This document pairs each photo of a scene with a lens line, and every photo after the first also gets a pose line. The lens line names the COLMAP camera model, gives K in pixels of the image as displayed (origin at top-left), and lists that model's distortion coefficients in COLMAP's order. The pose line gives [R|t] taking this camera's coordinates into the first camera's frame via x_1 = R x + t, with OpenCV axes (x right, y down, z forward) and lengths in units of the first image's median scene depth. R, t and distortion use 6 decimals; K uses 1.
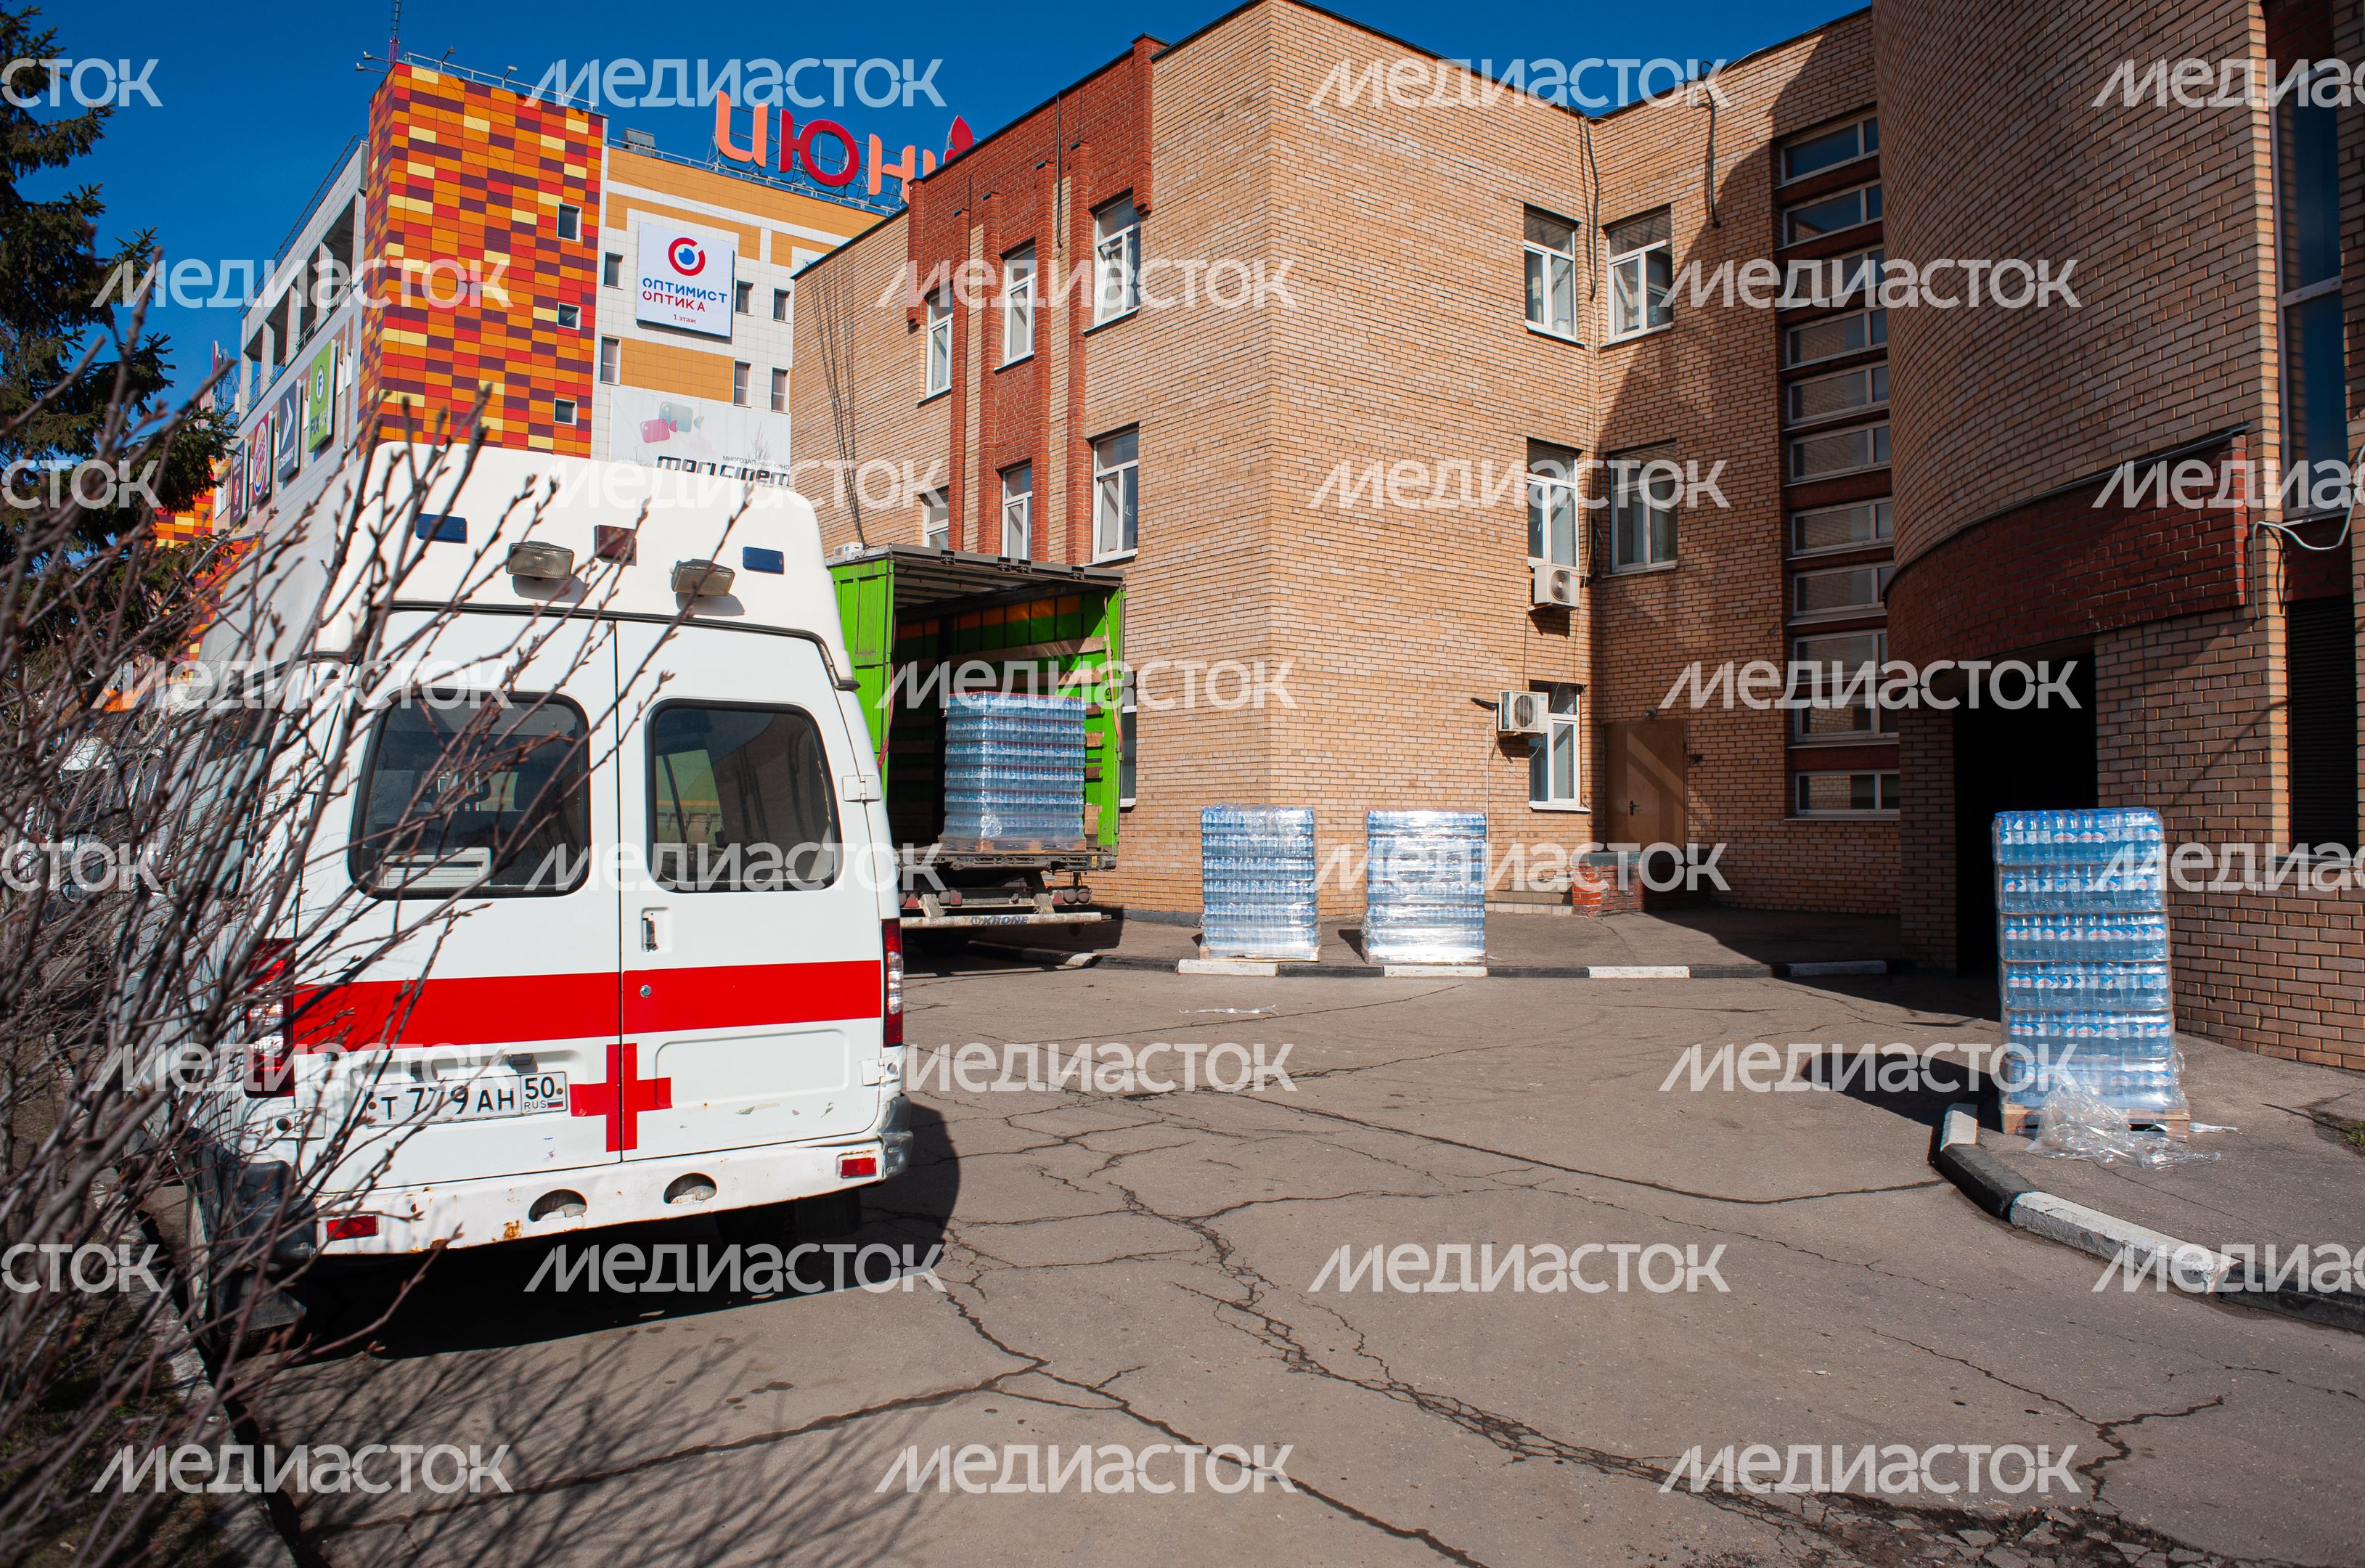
lens RADIAL K [[1641.8, 0, 1224.6], [0, 1641.8, 754.9], [0, 0, 1]] dist [-0.119085, 0.085704]
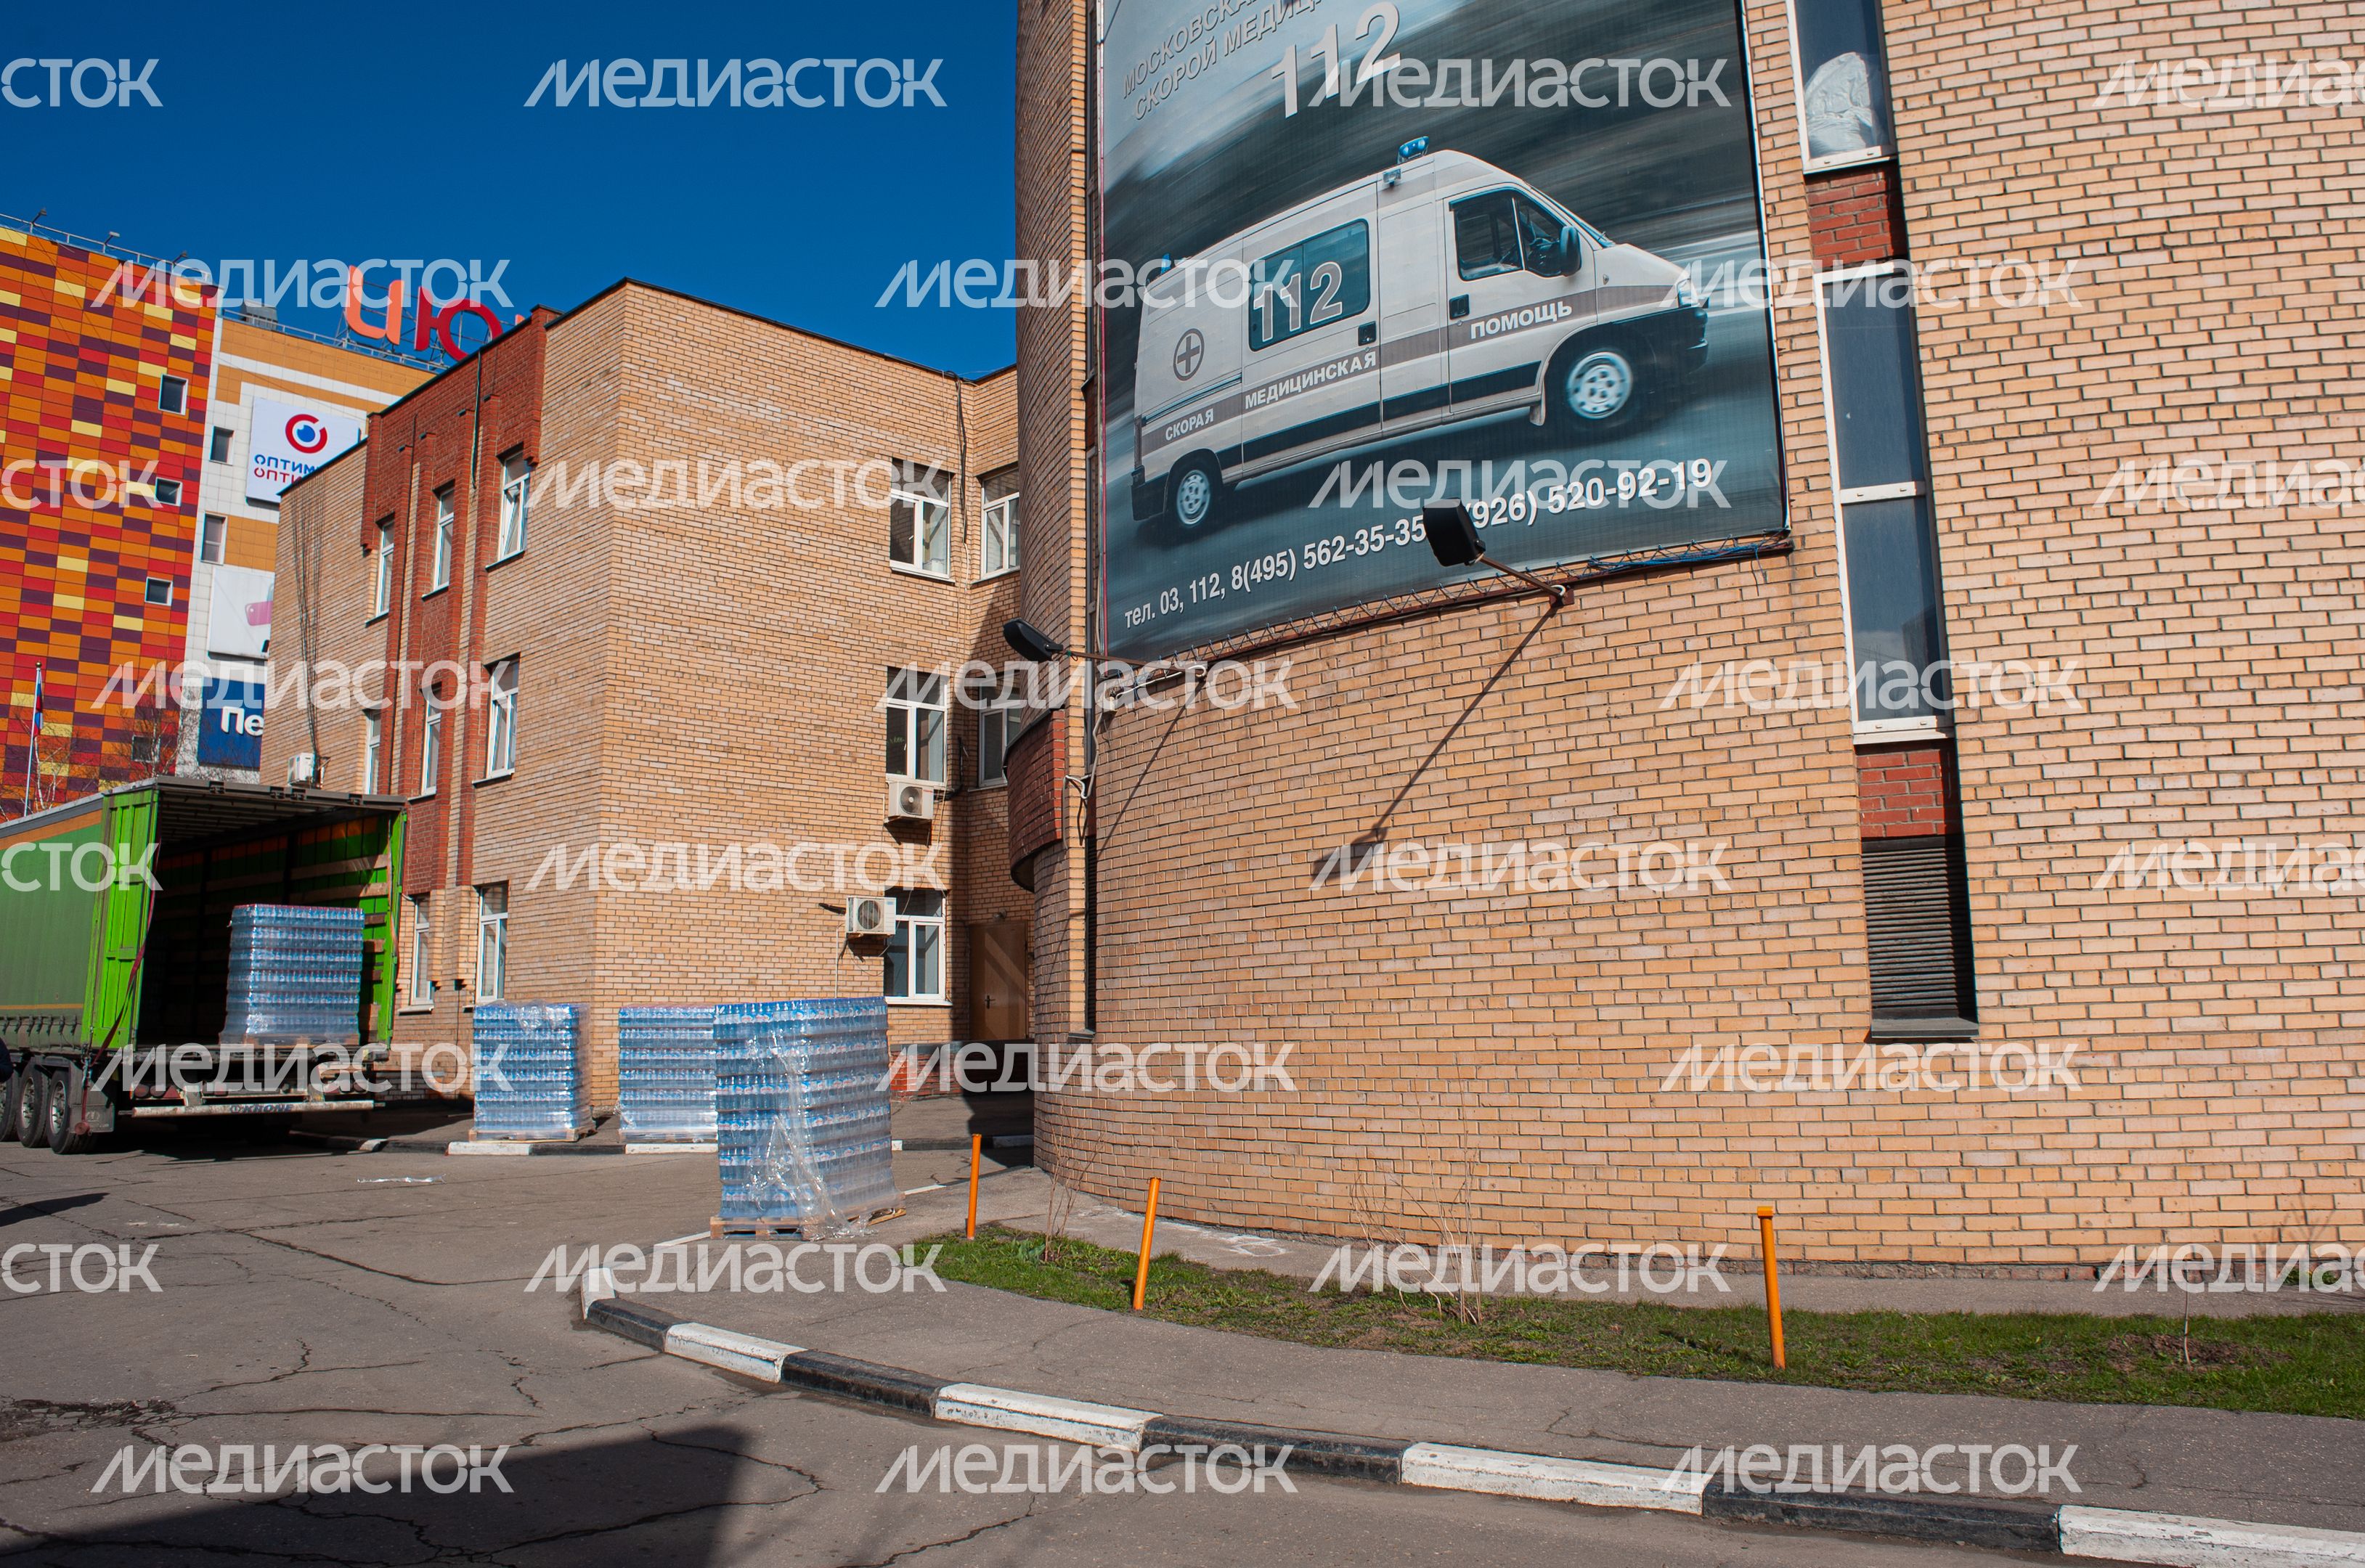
lens RADIAL K [[1739.0, 0, 1277.5], [0, 1739.0, 737.8], [0, 0, 1]] dist [-0.128471, 0.088165]
pose [[0.986040, 0.003115, 0.166482, 0.259323], [0.017077, 0.992661, -0.119718, -0.001418], [-0.165633, 0.120890, 0.978750, -0.195223]]
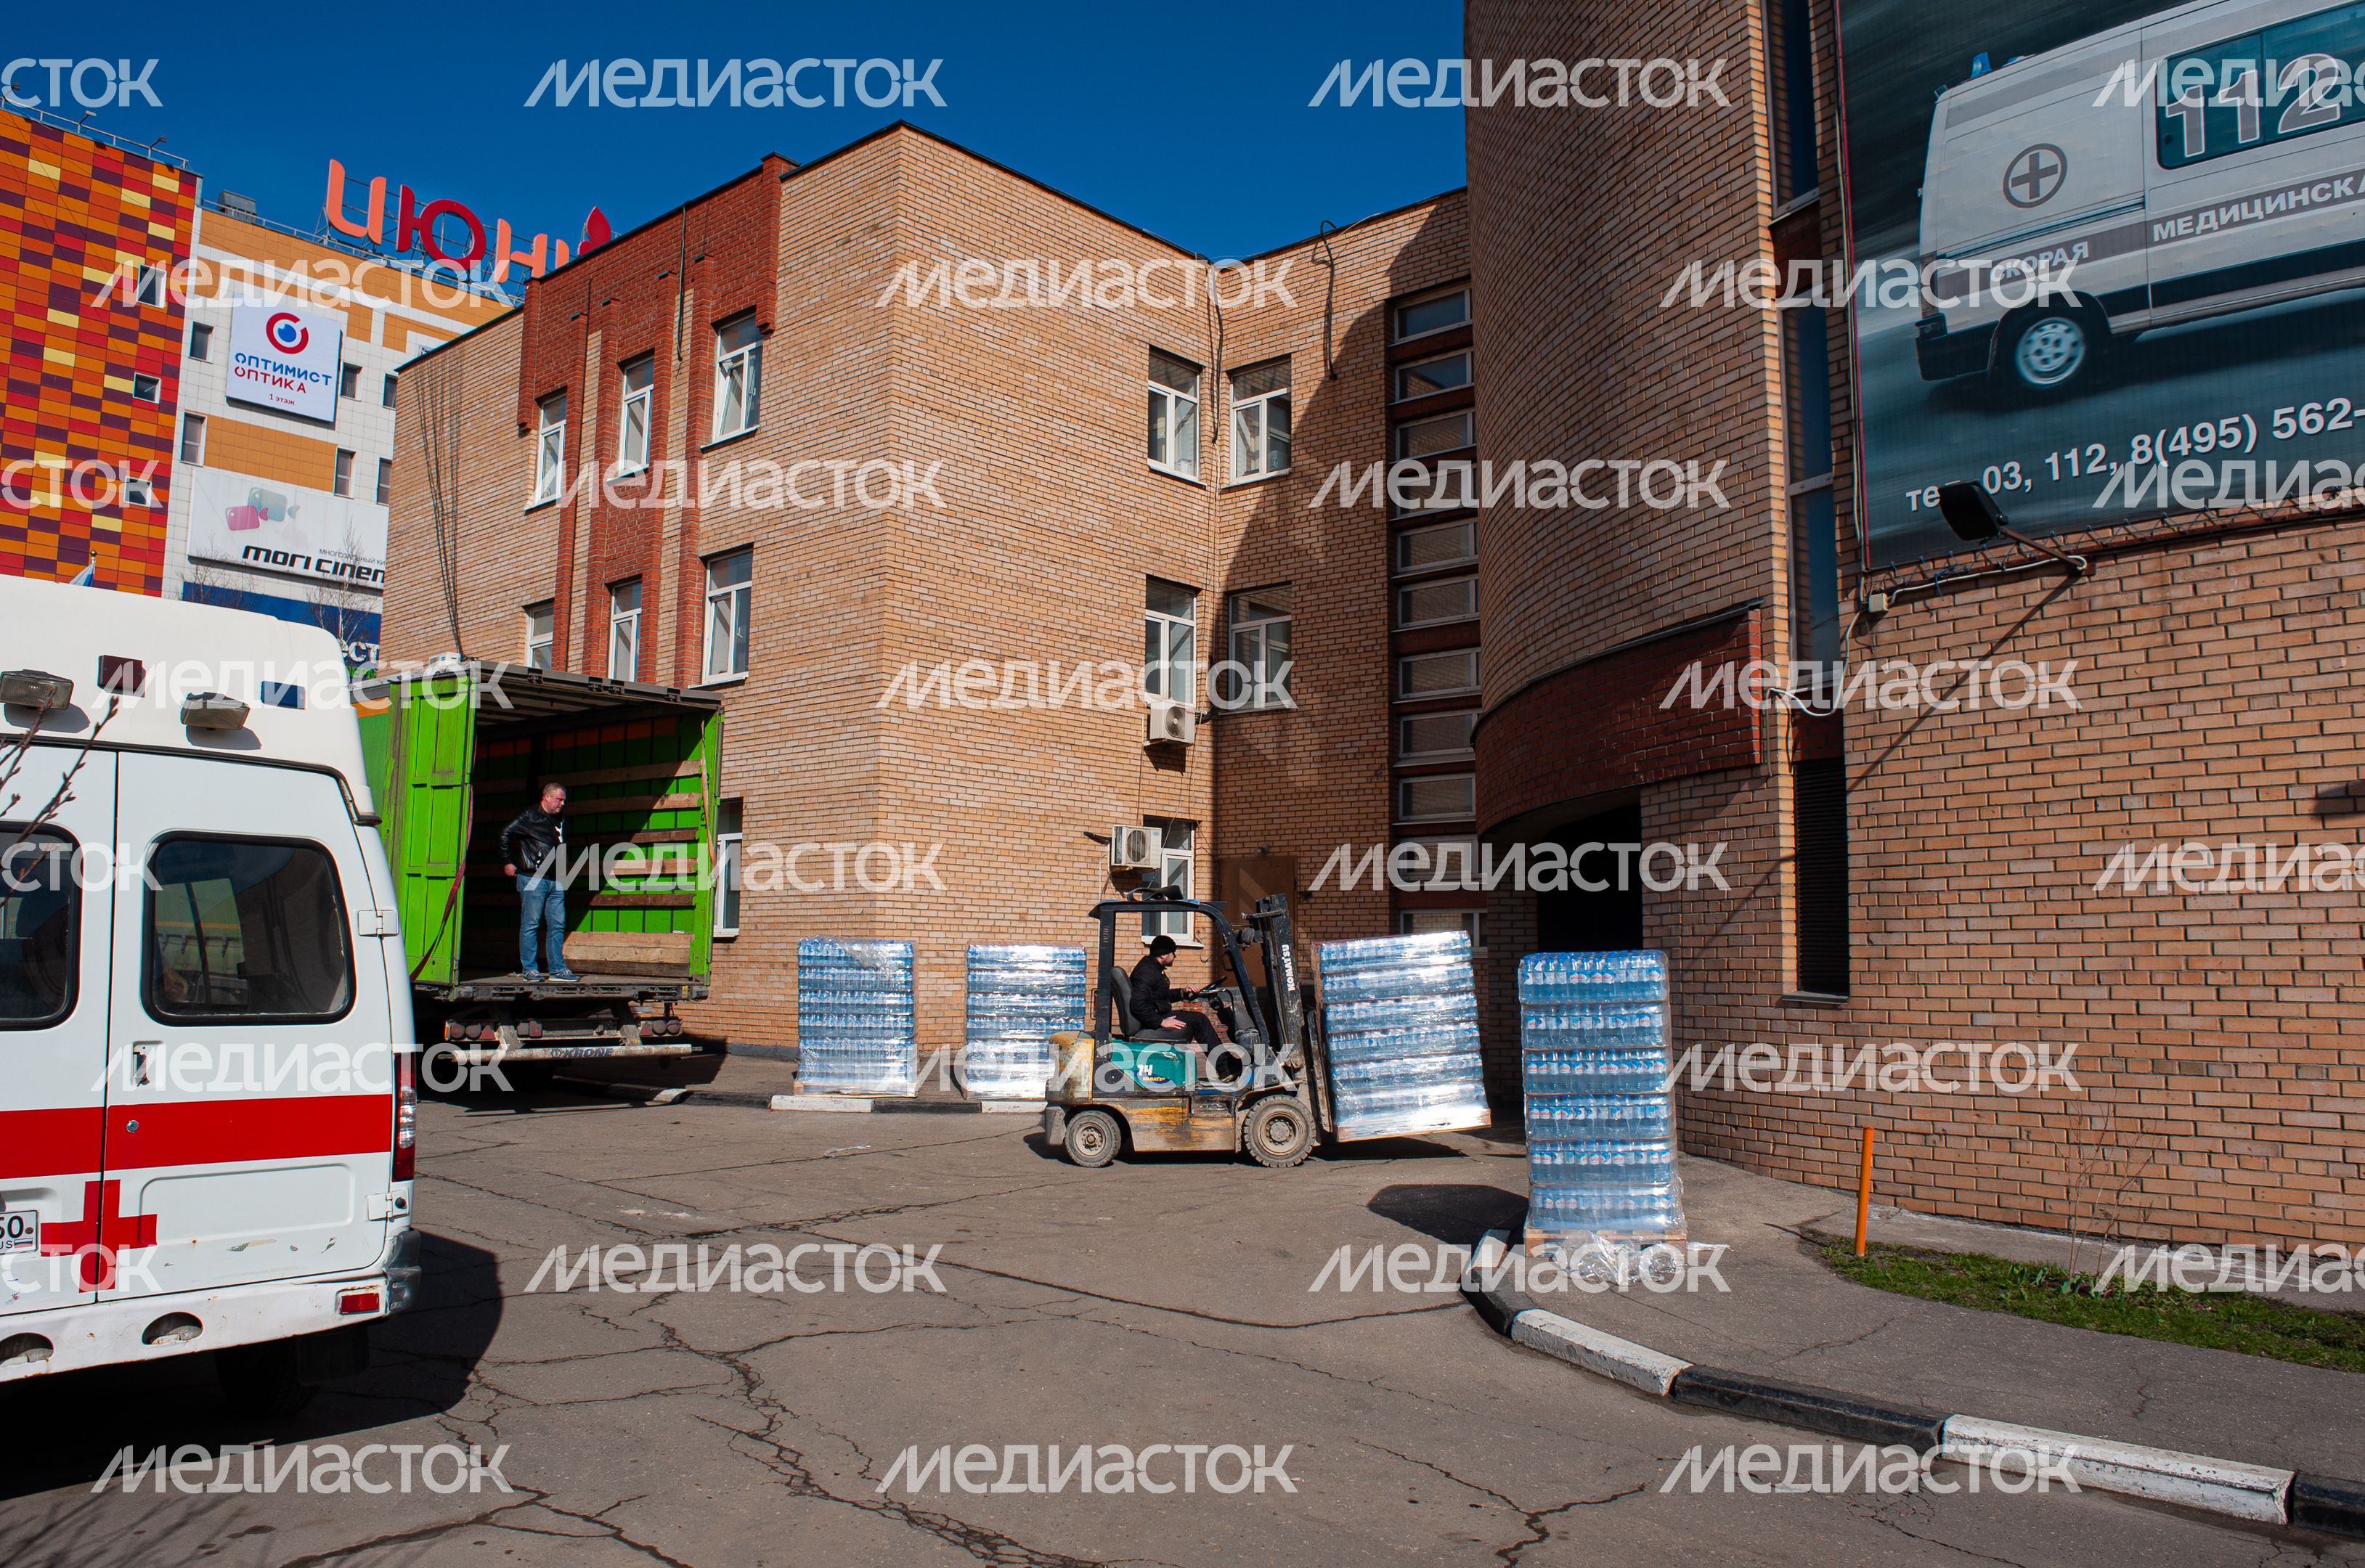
lens RADIAL K [[1691.0, 0, 1182.5], [0, 1691.0, 784.0], [0, 0, 1]] dist [-0.116397, 0.078248]
pose [[0.982558, 0.024720, 0.184305, 0.018661], [-0.013808, 0.998087, -0.060258, -0.002623], [-0.185442, 0.056662, 0.981020, -0.024302]]
